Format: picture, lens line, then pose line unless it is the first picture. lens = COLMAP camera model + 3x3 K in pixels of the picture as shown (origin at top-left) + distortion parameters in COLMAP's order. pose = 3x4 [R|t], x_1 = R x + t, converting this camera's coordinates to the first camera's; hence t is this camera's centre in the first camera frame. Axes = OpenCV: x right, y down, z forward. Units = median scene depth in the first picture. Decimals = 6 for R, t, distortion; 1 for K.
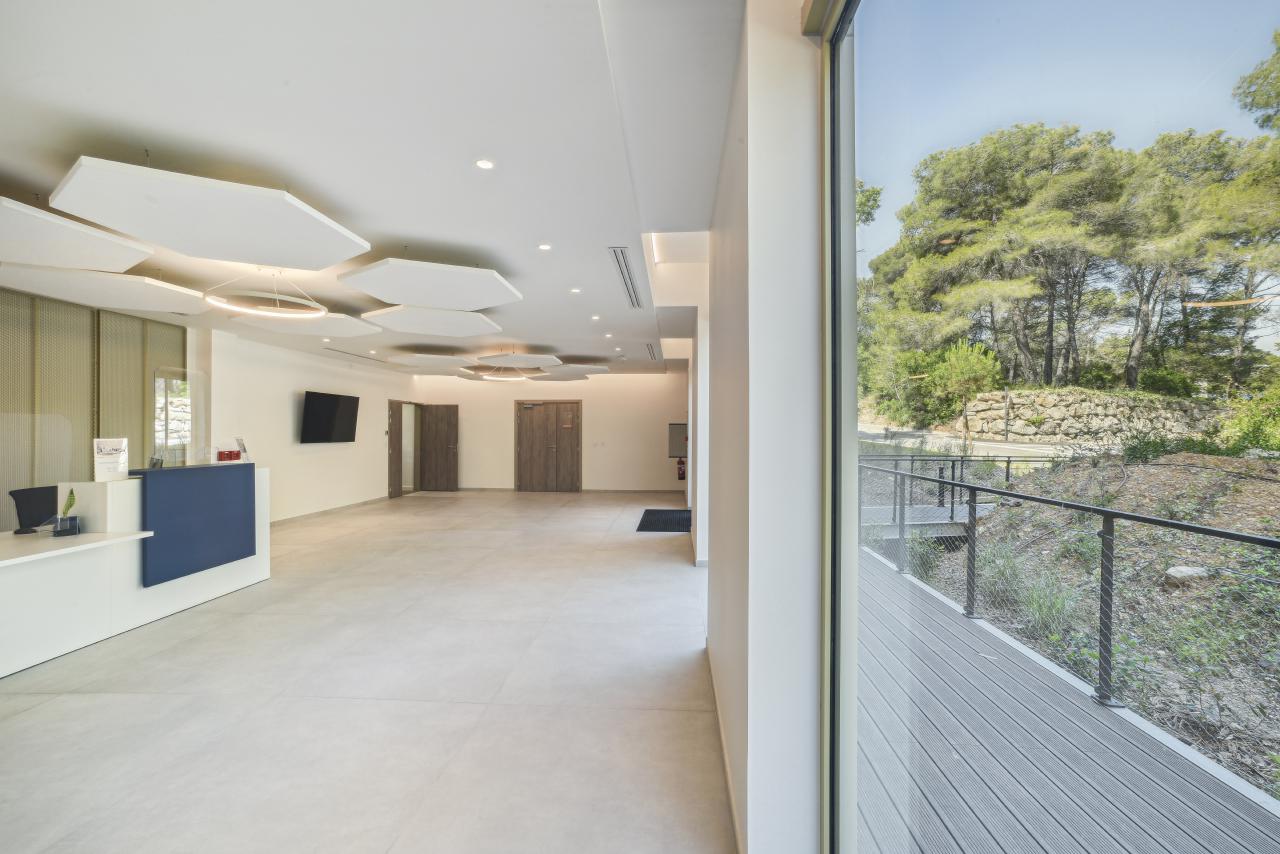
lens RADIAL K [[509.6, 0, 638.1], [0, 509.6, 426.6], [0, 0, 1]] dist [-0.030001, 0.003192]
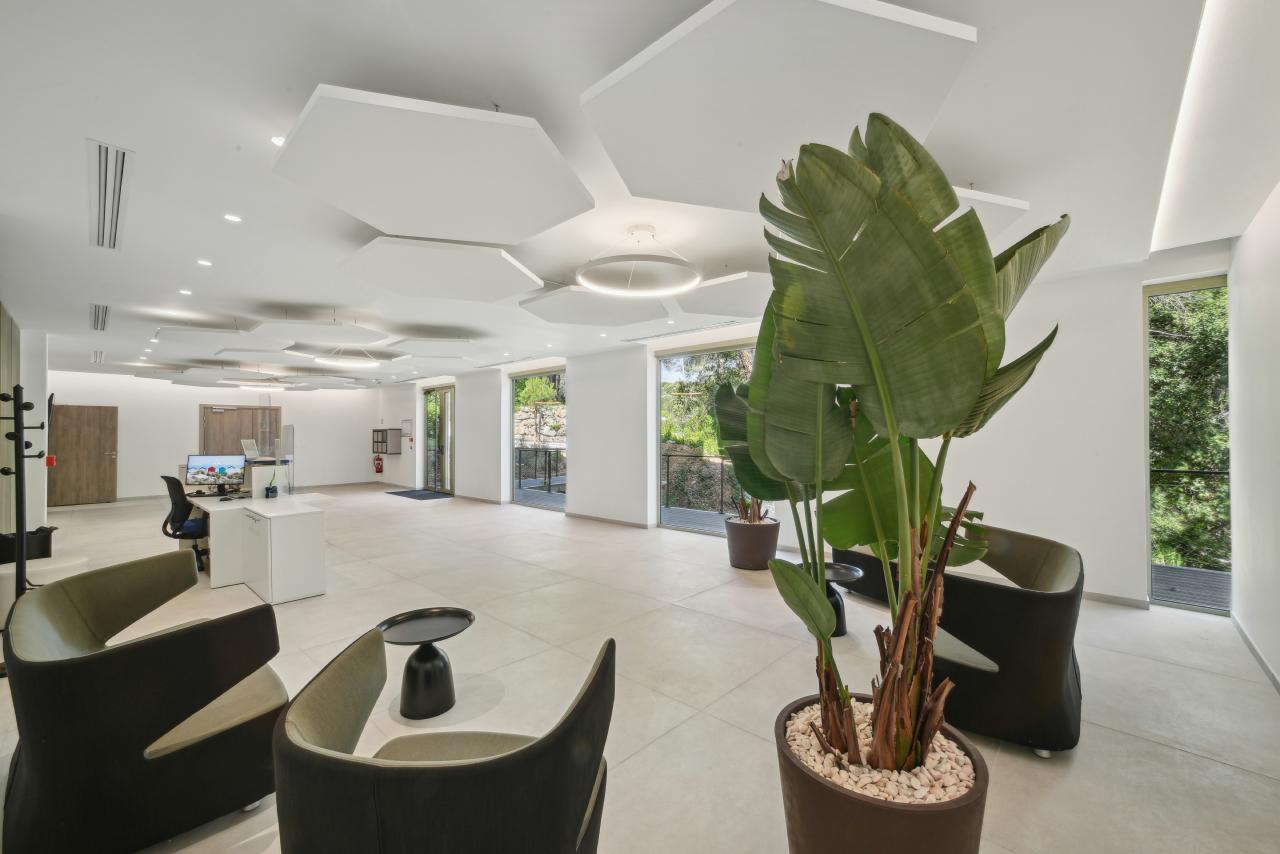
lens RADIAL K [[509.6, 0, 639.1], [0, 509.6, 428.4], [0, 0, 1]] dist [-0.030001, 0.003192]
pose [[0.632215, 0.001112, 0.774792, -0.207175], [0.003723, 0.999983, -0.004473, 0.001185], [-0.774784, 0.005712, 0.632200, -0.133631]]
